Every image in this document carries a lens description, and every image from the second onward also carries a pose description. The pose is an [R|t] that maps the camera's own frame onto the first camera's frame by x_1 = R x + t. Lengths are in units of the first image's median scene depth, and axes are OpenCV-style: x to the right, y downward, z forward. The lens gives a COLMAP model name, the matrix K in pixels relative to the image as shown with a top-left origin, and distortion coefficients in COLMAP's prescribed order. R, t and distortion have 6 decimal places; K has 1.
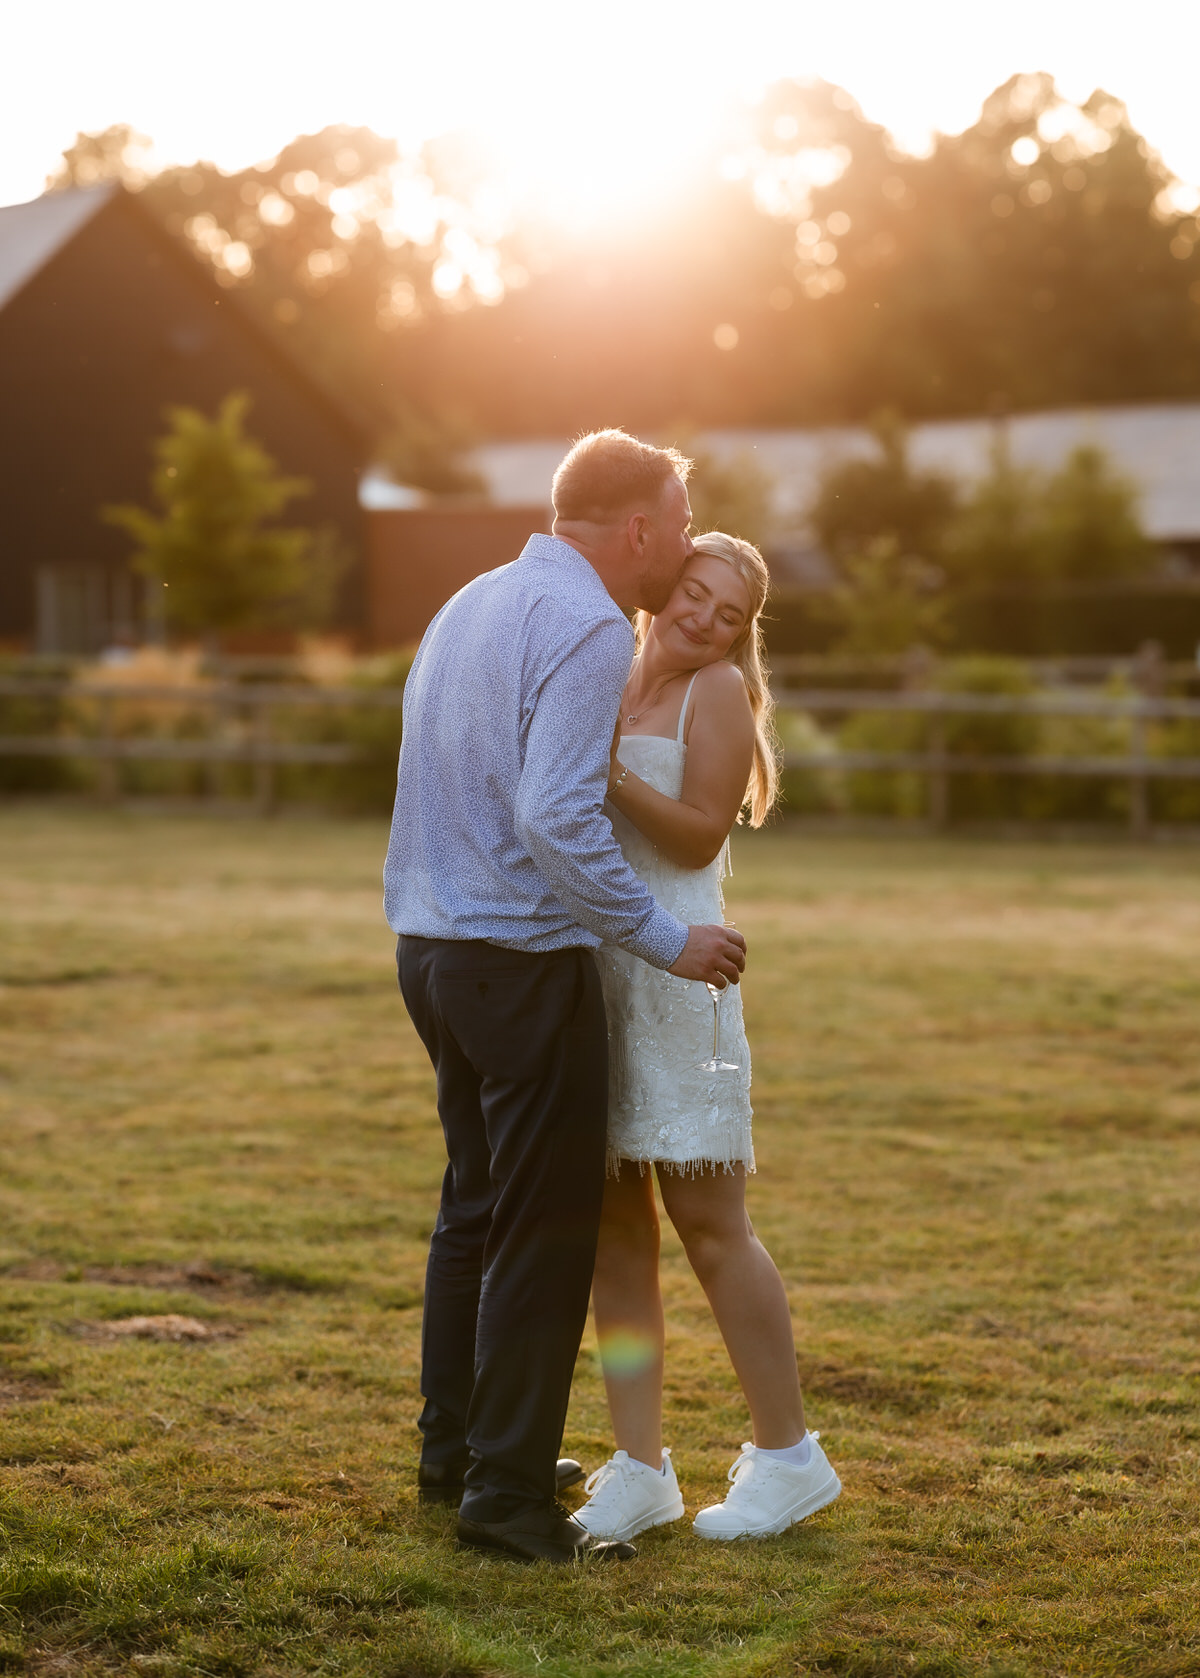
lens RADIAL K [[4696.2, 0, 600.1], [0, 4696.2, 838.2], [0, 0, 1]] dist [-0.083969, 0.000000]
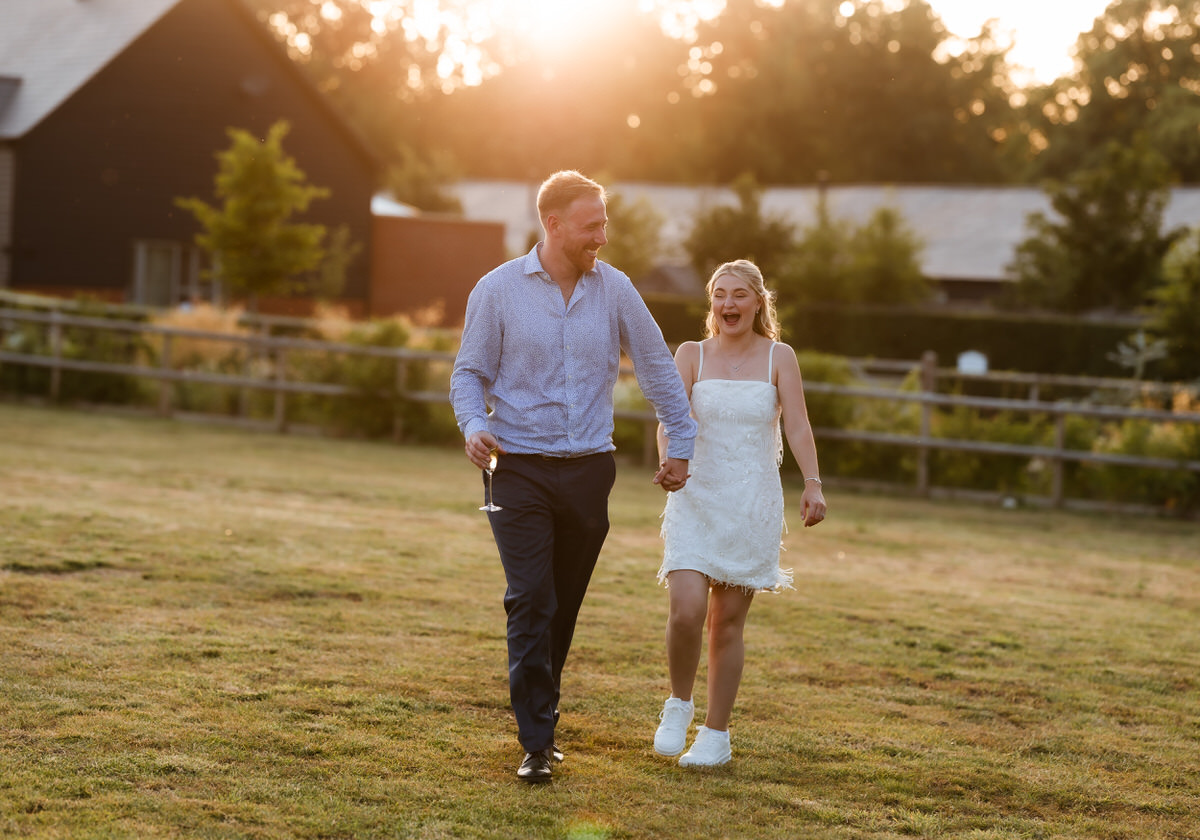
lens RADIAL K [[3007.9, 0, 599.3], [0, 3007.9, 420.5], [0, 0, 1]] dist [-0.034187, 0.000000]
pose [[0.997206, 0.070570, 0.024501, -0.000306], [-0.070294, 0.997455, -0.011937, -0.003879], [-0.025281, 0.010181, 0.999629, 0.118707]]
